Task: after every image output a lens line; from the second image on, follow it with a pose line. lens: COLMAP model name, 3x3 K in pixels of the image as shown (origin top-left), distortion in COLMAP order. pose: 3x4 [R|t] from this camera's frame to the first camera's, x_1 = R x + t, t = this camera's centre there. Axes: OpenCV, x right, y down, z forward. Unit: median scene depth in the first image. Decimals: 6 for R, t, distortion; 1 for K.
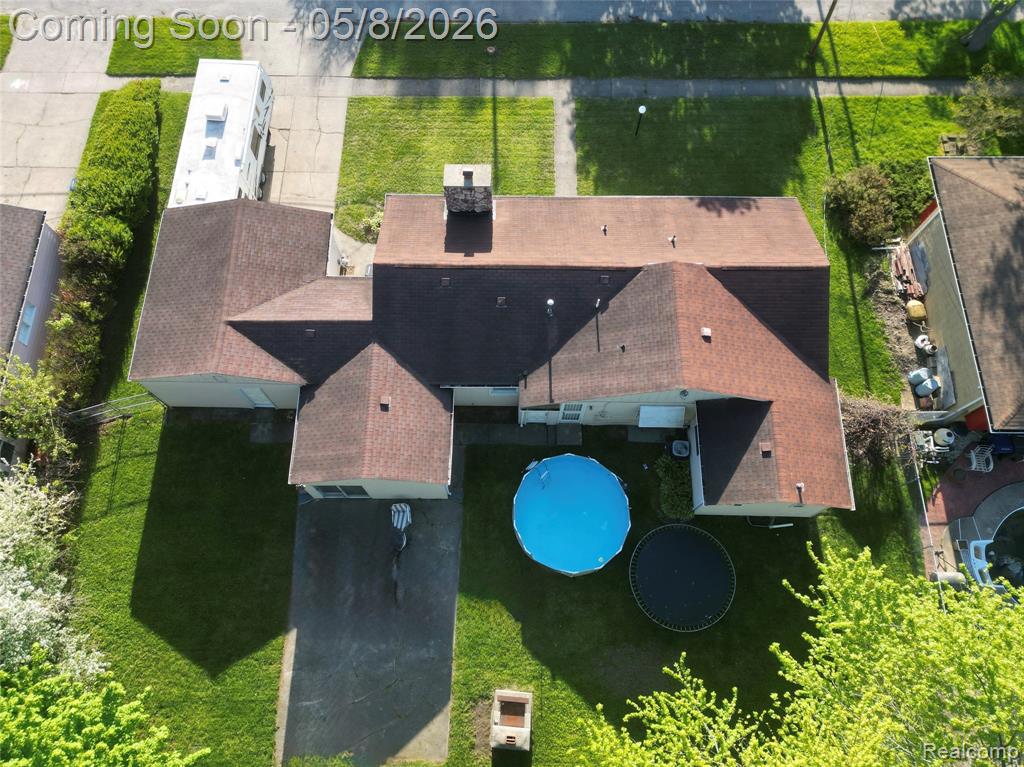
lens RADIAL K [[721.6, 0, 514.3], [0, 721.6, 387.9], [0, 0, 1]] dist [0.047202, -0.010376]
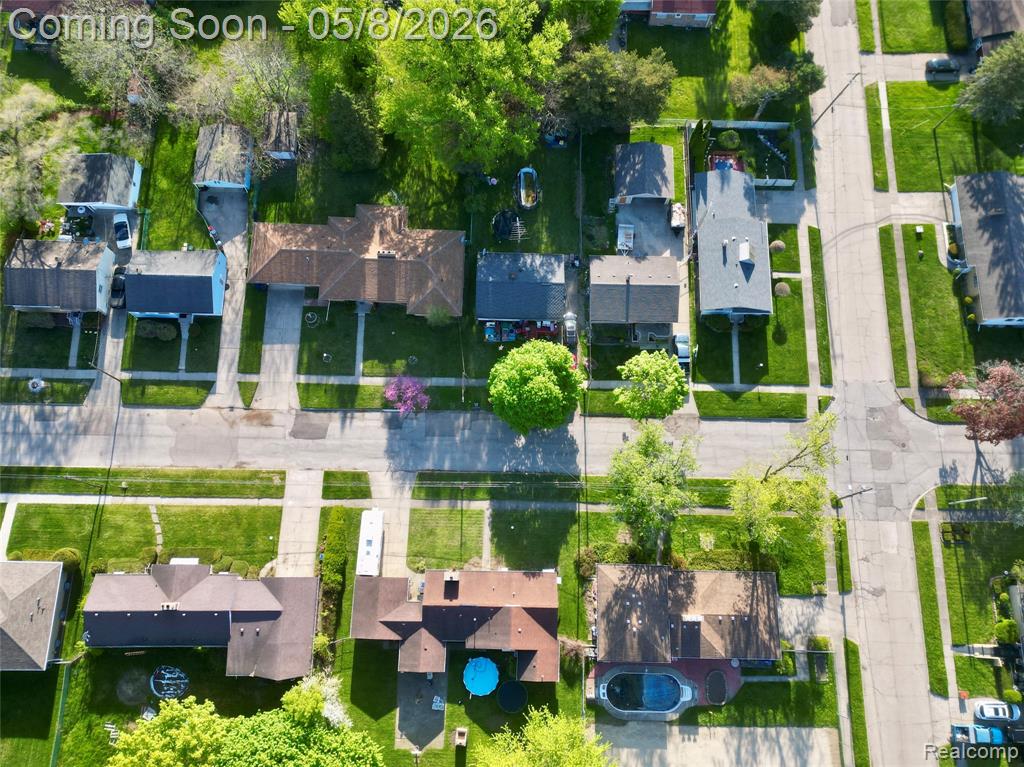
lens RADIAL K [[721.6, 0, 505.8], [0, 721.6, 380.5], [0, 0, 1]] dist [0.047202, -0.010376]
pose [[0.999855, 0.016930, 0.001696, 0.166673], [-0.017014, 0.994836, 0.100057, -1.537463], [0.000006, -0.100072, 0.994980, -2.225962]]
